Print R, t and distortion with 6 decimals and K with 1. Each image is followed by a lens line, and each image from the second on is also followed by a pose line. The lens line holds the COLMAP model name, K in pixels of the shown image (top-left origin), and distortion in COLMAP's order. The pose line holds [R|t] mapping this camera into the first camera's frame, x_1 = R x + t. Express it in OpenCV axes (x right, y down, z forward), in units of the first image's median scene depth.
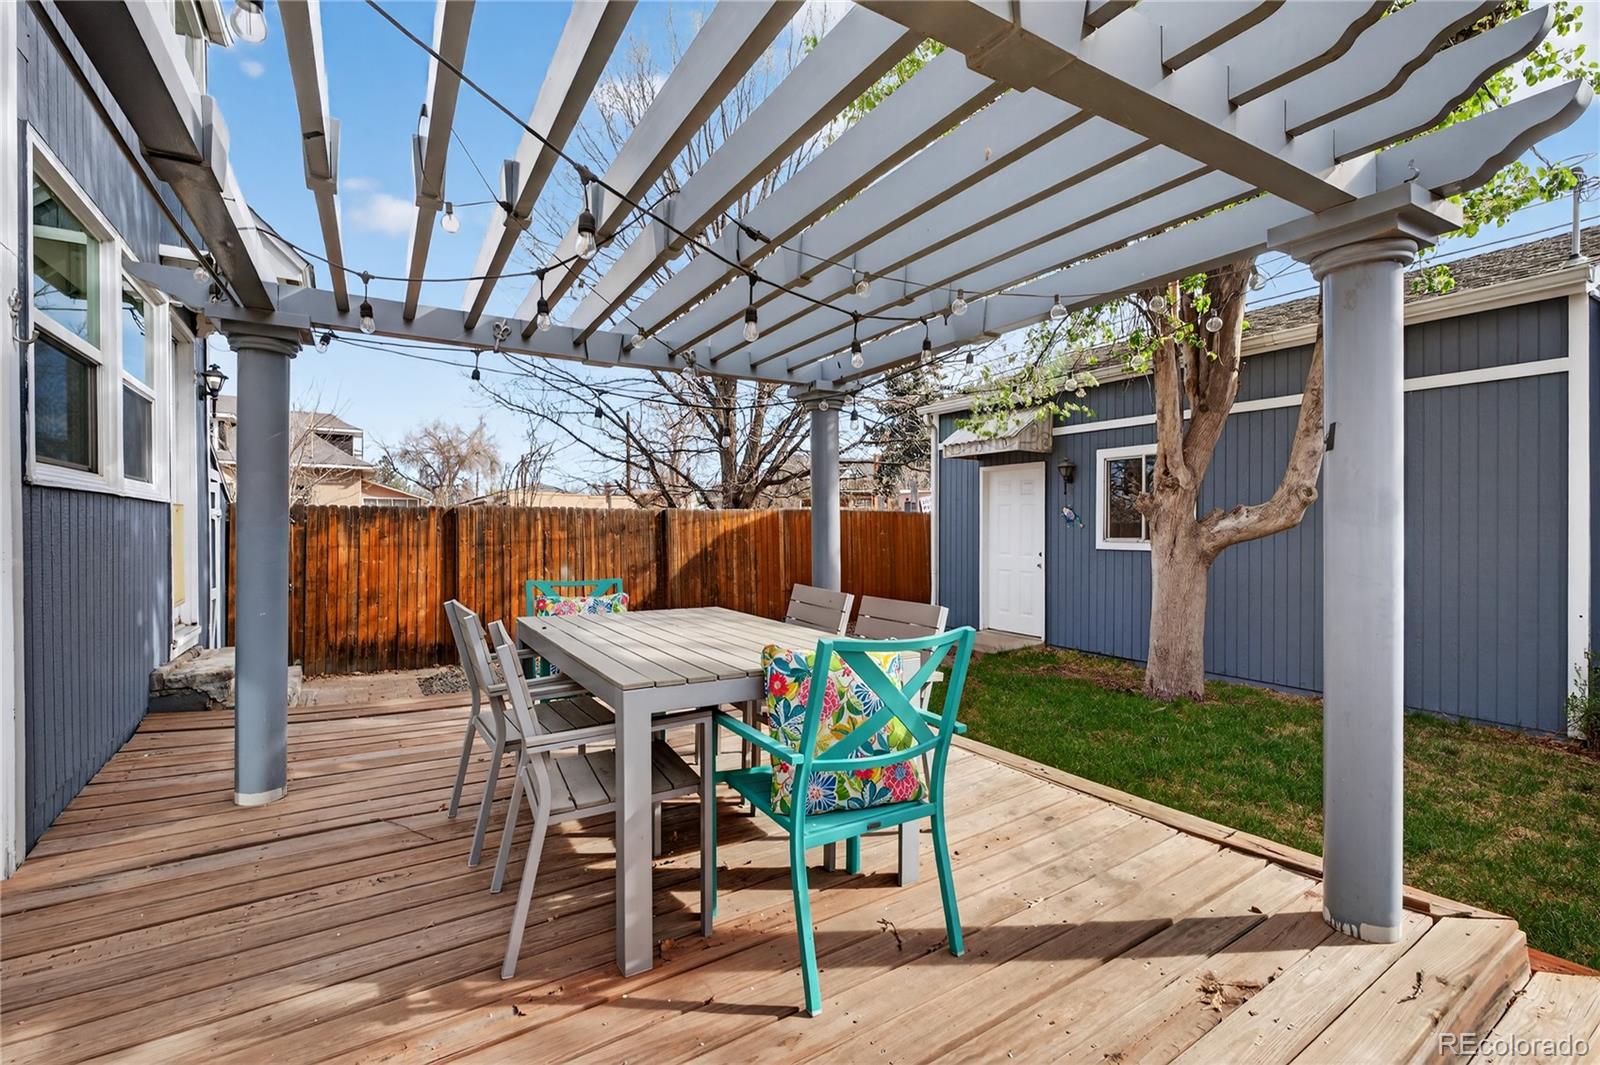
lens RADIAL K [[683.7, 0, 800.0], [0, 683.7, 532.5], [0, 0, 1]] dist [-0.001203, 0.000015]
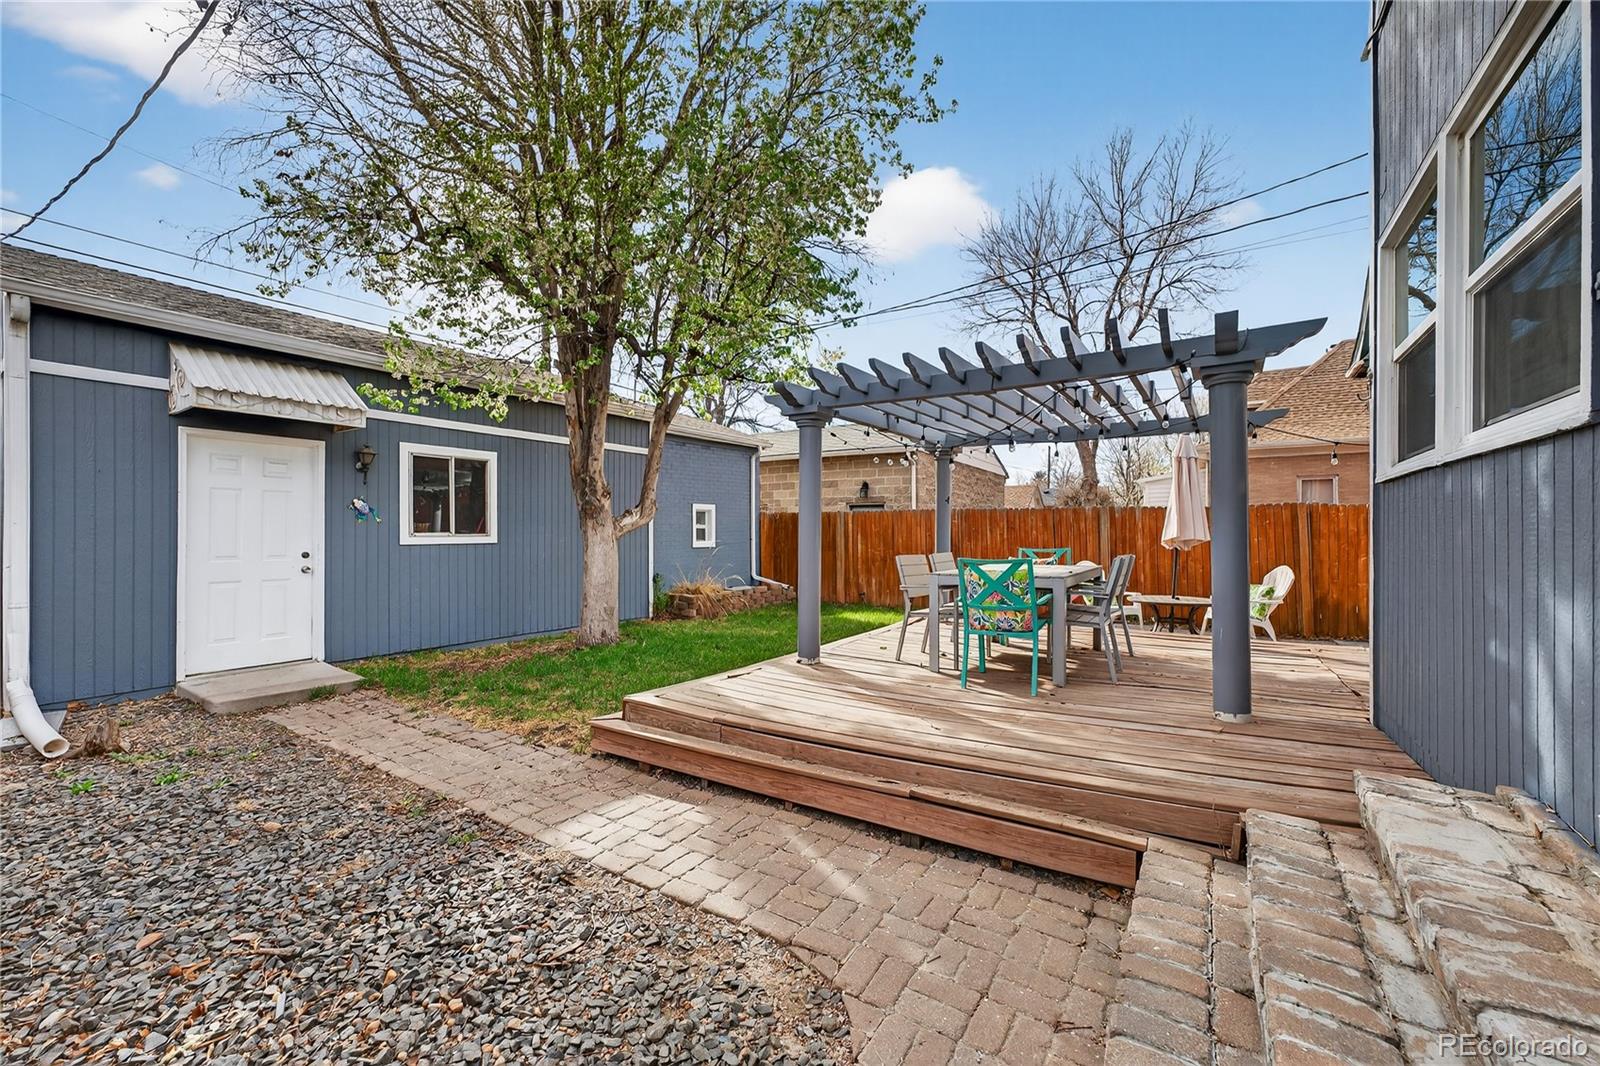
lens RADIAL K [[653.7, 0, 800.0], [0, 653.7, 533.0], [0, 0, 1]] dist [0.001164, 0.000796]
pose [[-0.402331, -0.007981, 0.915460, -0.635811], [0.003492, 0.999941, 0.010252, 0.000595], [-0.915488, 0.007322, -0.402279, 0.856683]]
